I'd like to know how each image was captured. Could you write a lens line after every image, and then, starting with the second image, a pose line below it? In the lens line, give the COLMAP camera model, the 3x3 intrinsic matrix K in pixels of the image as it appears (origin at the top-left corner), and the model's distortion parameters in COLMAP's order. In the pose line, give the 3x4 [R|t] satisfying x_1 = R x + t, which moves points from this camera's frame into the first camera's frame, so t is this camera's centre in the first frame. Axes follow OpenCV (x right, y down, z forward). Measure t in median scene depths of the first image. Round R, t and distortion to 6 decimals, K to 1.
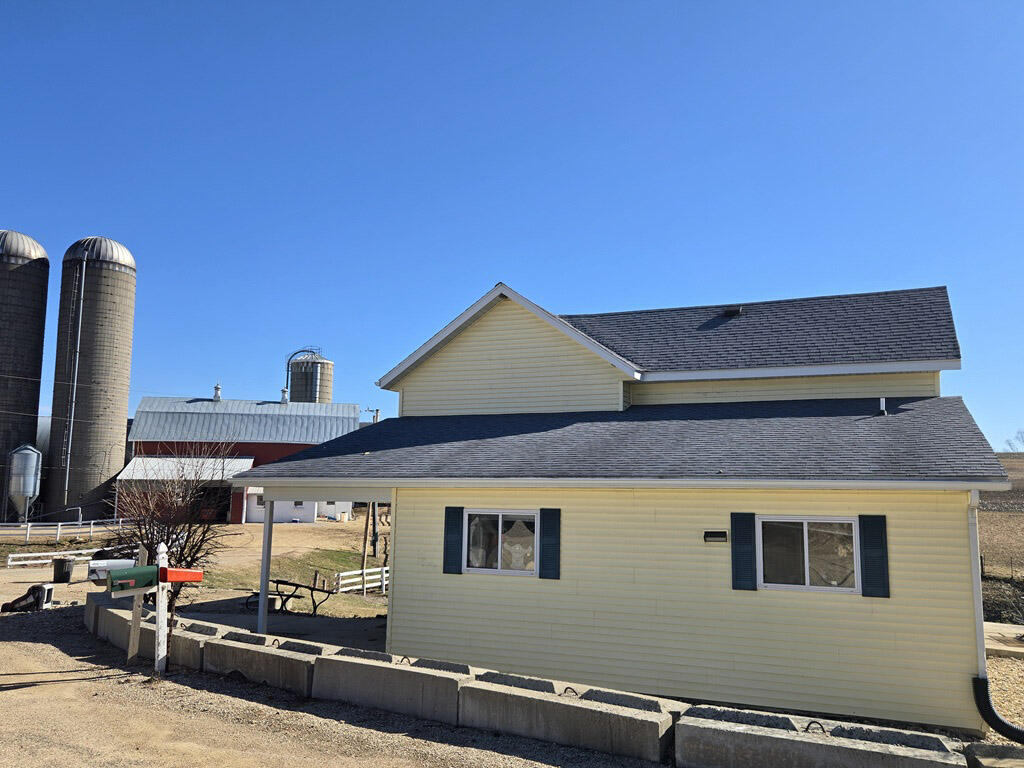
lens RADIAL K [[813.5, 0, 529.2], [0, 813.5, 399.0], [0, 0, 1]] dist [0.039017, -0.015939]
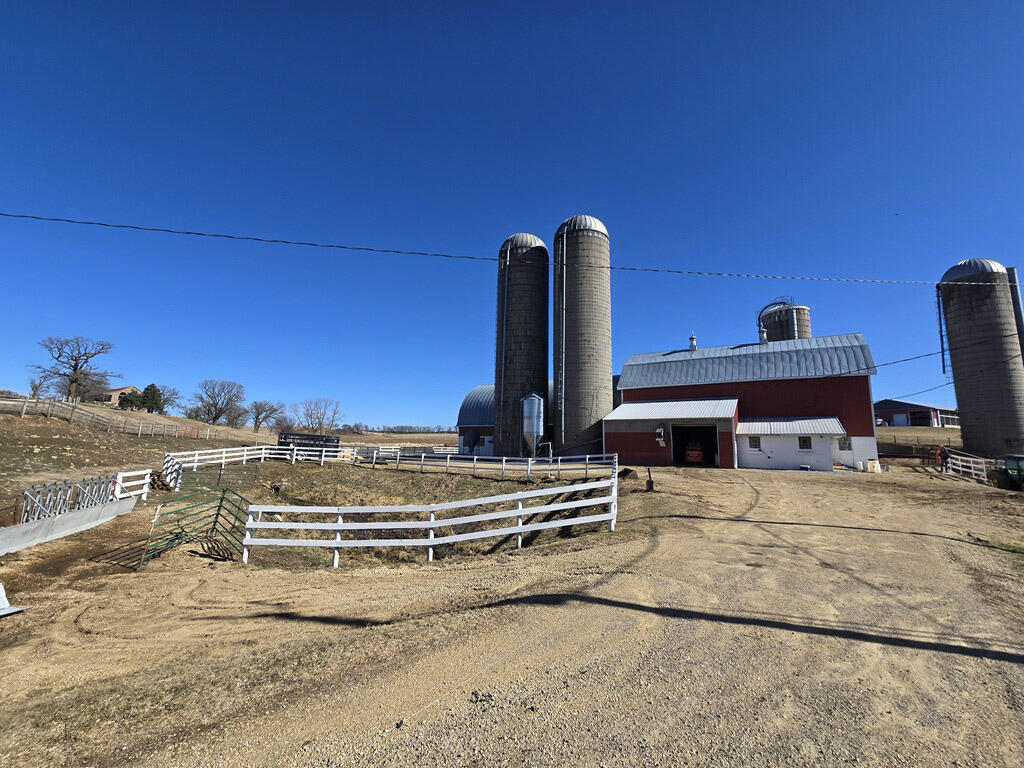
lens RADIAL K [[410.8, 0, 519.7], [0, 410.8, 381.8], [0, 0, 1]] dist [0.016167, 0.000110]
pose [[0.707831, -0.108675, -0.697972, -0.199116], [0.070656, 0.994032, -0.083118, 0.082629], [0.702839, 0.009518, 0.711285, 0.533915]]
